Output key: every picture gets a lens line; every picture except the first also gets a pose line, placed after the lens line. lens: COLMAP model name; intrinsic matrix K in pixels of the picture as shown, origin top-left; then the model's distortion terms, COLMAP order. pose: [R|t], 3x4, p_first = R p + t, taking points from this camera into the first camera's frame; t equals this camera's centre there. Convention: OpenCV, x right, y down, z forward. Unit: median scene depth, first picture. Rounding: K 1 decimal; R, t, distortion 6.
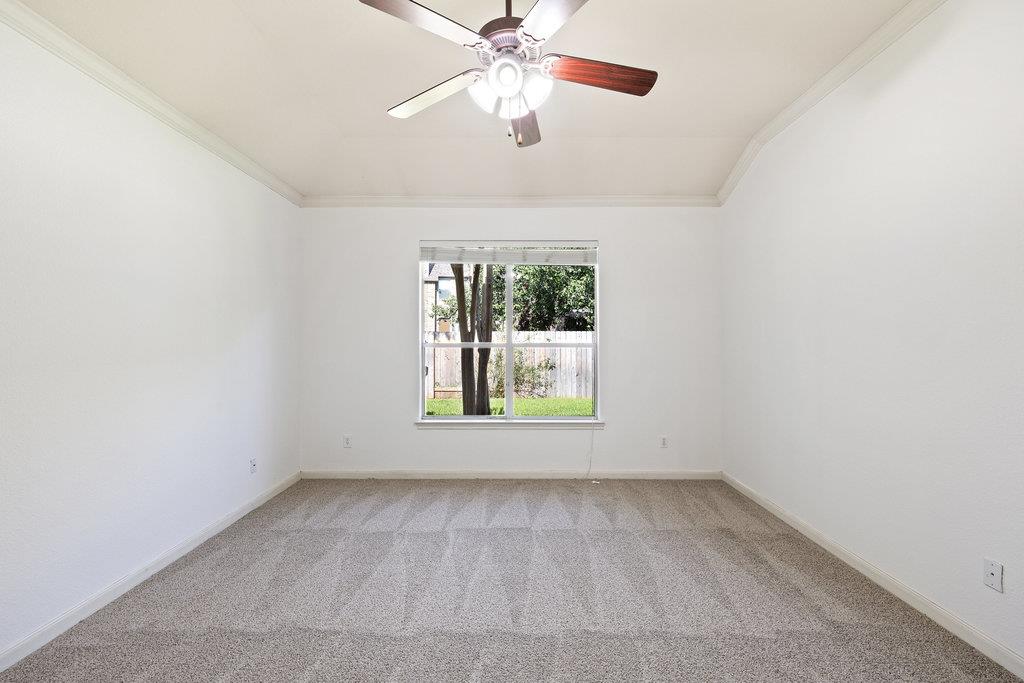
lens RADIAL K [[430.3, 0, 512.2], [0, 430.3, 338.7], [0, 0, 1]] dist [0.001475, 0.000281]
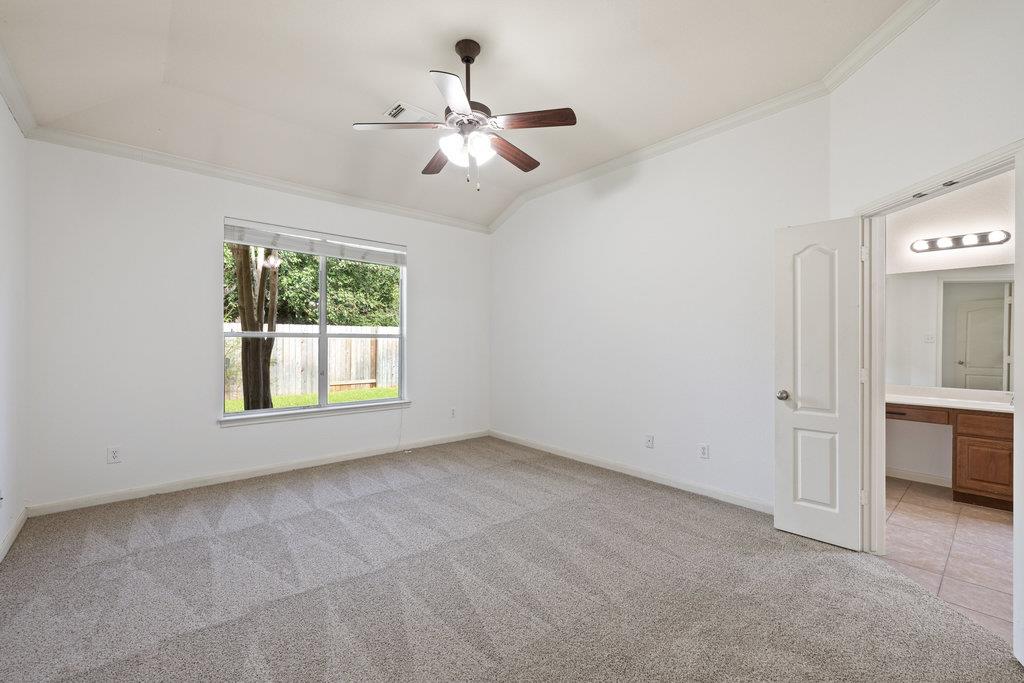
lens RADIAL K [[430.3, 0, 512.2], [0, 430.3, 338.7], [0, 0, 1]] dist [0.001475, 0.000281]
pose [[0.752280, 0.005844, 0.658818, -0.402358], [-0.010752, 0.999936, 0.003409, 0.017972], [-0.658756, -0.009648, 0.752295, -0.078057]]
